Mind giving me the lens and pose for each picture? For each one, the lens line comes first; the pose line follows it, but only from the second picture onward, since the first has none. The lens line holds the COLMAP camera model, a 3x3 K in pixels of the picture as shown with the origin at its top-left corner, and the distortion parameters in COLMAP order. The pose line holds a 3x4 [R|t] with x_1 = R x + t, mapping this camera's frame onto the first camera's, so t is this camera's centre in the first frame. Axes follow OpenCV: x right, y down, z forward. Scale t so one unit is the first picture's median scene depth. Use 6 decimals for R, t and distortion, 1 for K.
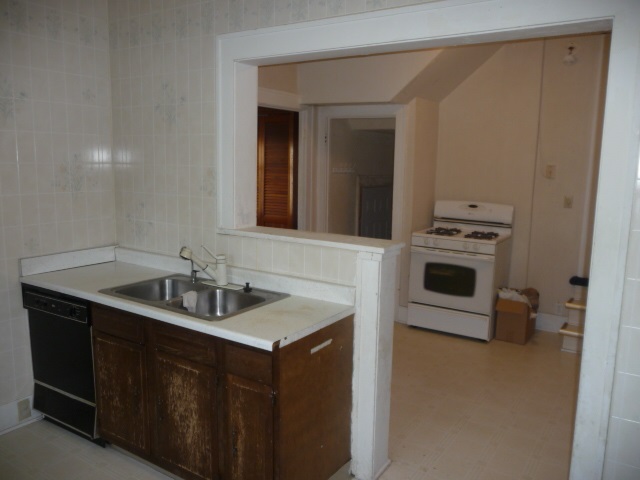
lens RADIAL K [[526.4, 0, 317.7], [0, 526.4, 240.3], [0, 0, 1]] dist [-0.012879, -0.006240]
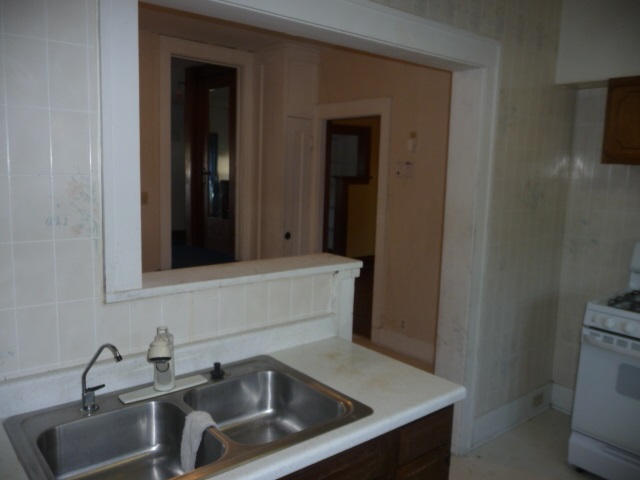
lens RADIAL K [[526.4, 0, 317.7], [0, 526.4, 240.3], [0, 0, 1]] dist [-0.012879, -0.006240]
pose [[0.296071, -0.148914, 0.943486, -0.694484], [0.113319, 0.986272, 0.120108, -0.128853], [-0.948420, 0.071354, 0.308882, 0.716060]]
